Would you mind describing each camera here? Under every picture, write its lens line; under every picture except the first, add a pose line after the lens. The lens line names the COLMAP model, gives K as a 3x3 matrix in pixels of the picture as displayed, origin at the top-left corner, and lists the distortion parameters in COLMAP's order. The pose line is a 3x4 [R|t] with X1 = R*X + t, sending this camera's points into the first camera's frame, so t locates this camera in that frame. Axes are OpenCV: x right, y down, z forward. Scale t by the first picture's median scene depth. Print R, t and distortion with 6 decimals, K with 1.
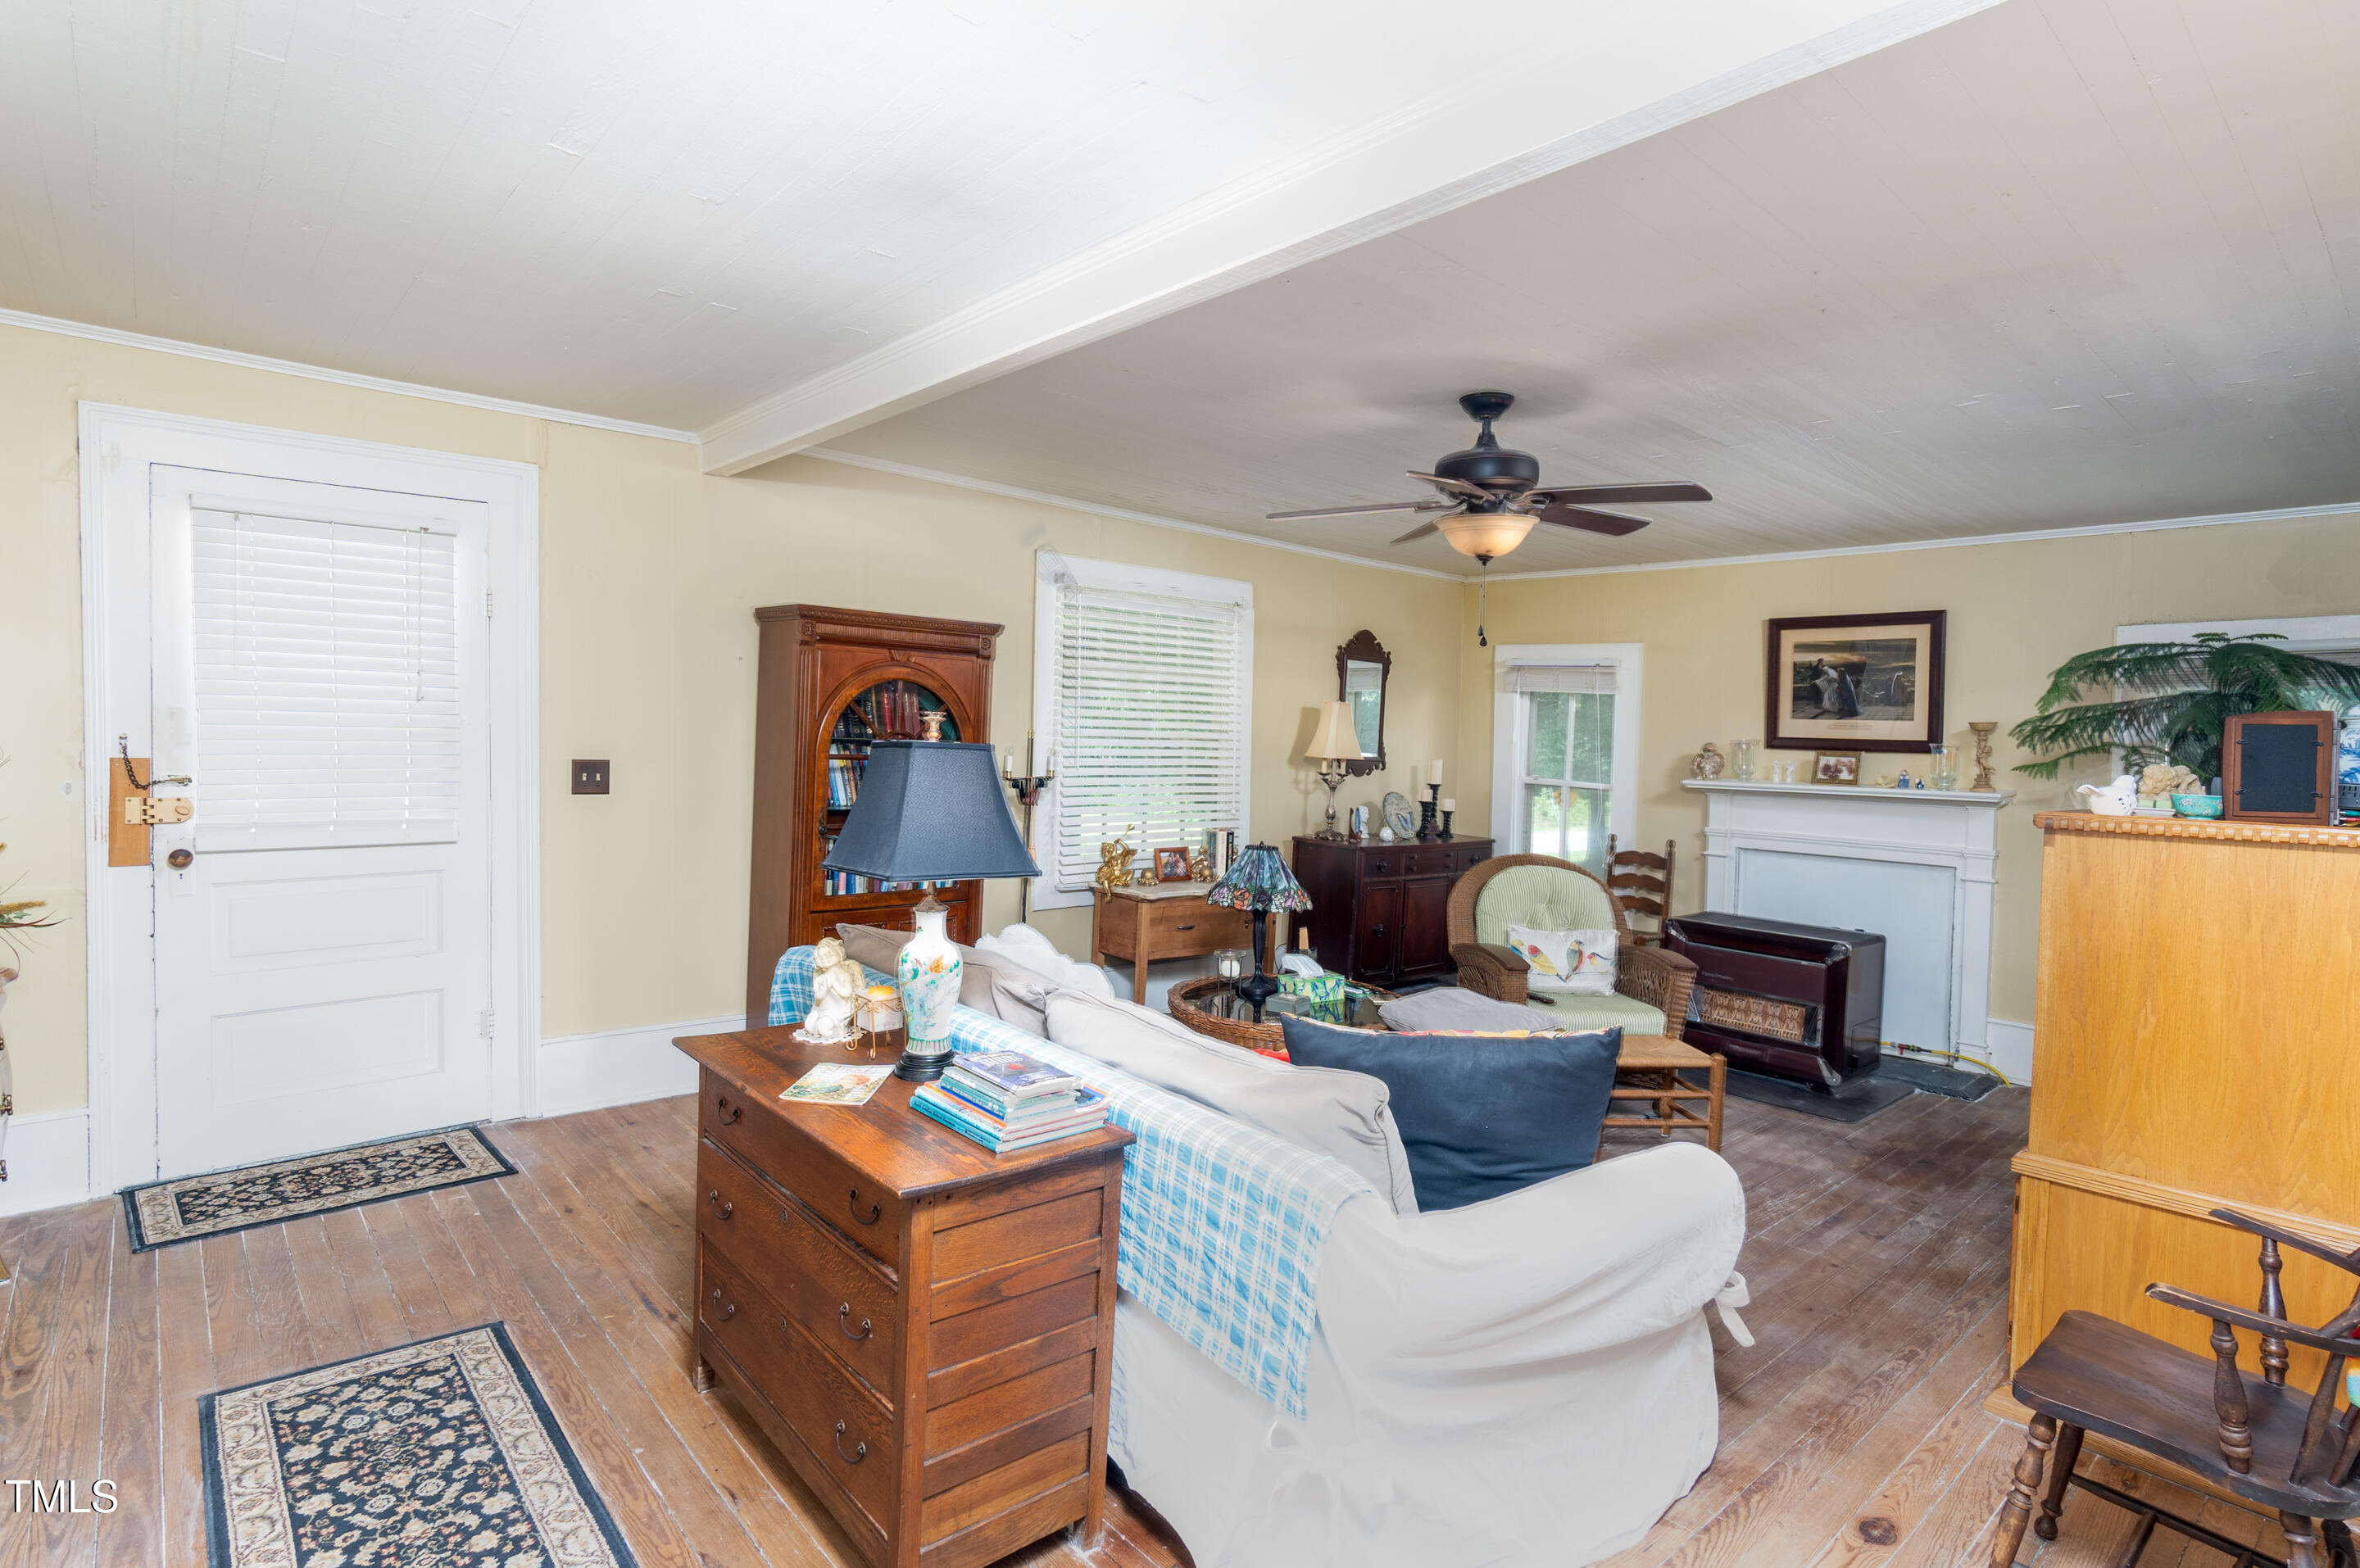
lens RADIAL K [[1244.1, 0, 1180.0], [0, 1244.1, 784.0], [0, 0, 1]] dist [0.000430, -0.000029]
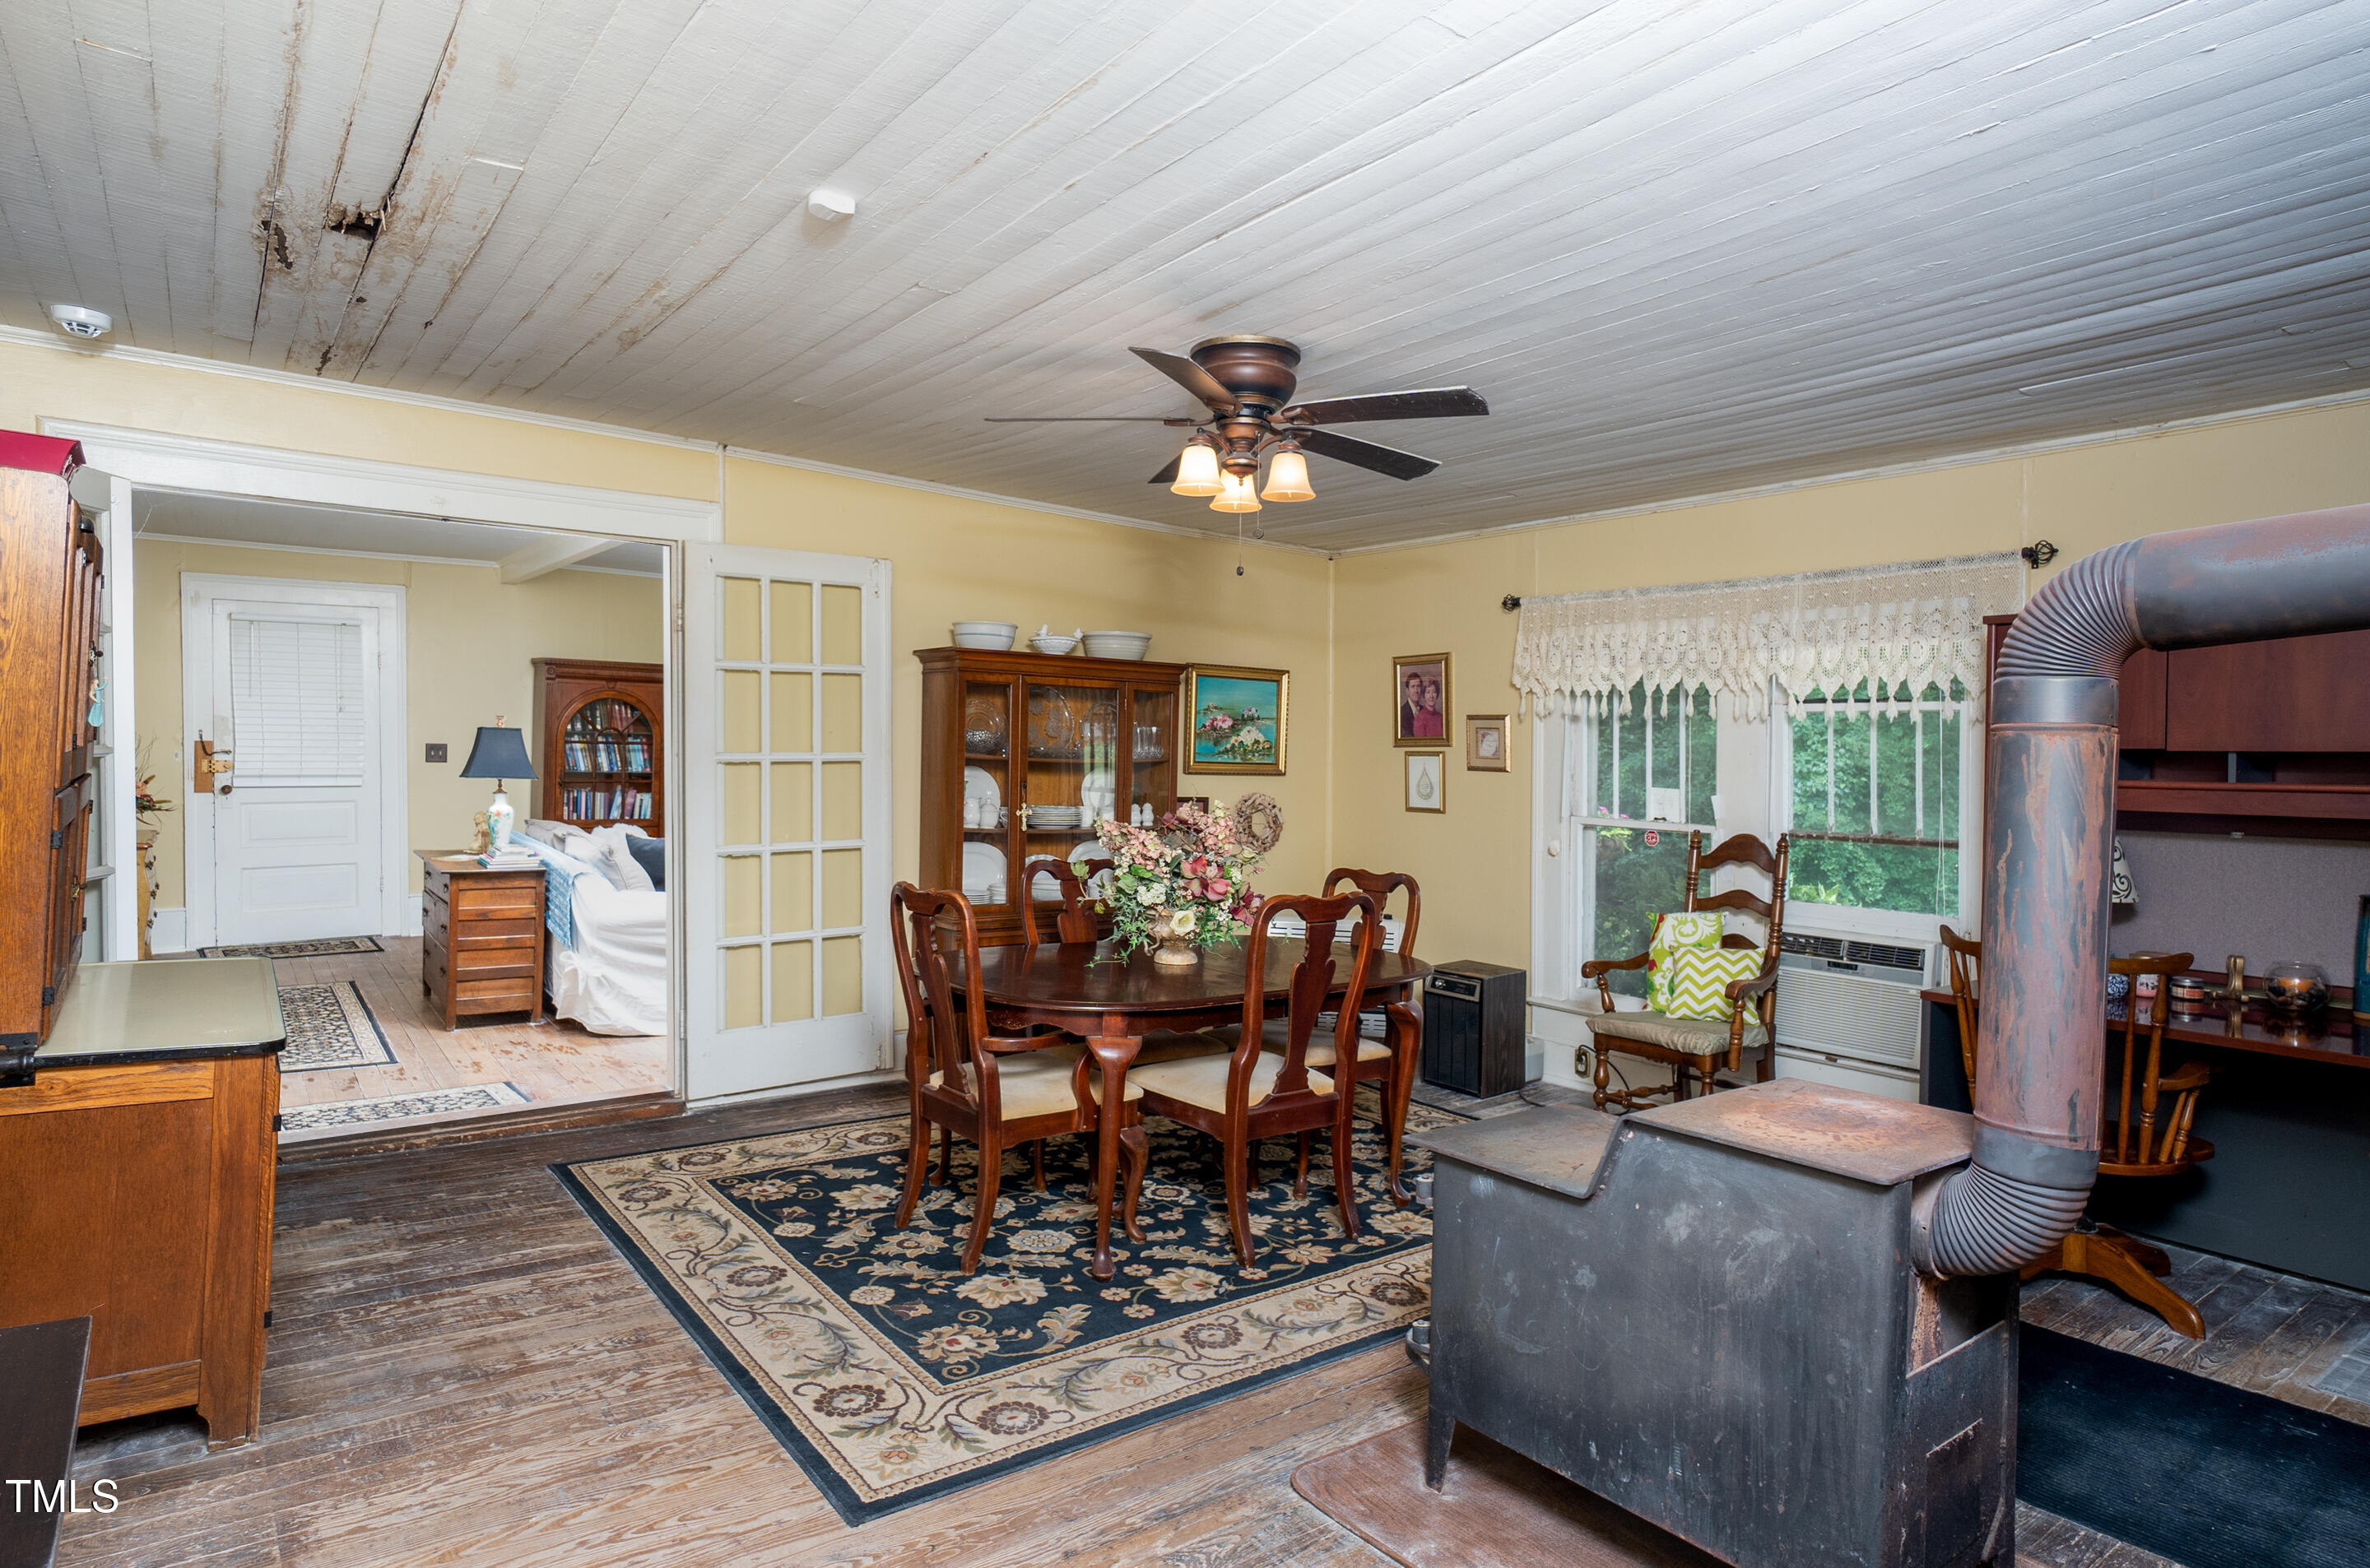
lens RADIAL K [[1390.5, 0, 1185.0], [0, 1390.5, 784.0], [0, 0, 1]] dist [-0.003794, -0.000774]
pose [[0.996746, -0.003129, -0.080548, 0.972659], [0.002573, 0.999972, -0.006997, 0.070480], [0.080568, 0.006767, 0.996726, -1.172876]]
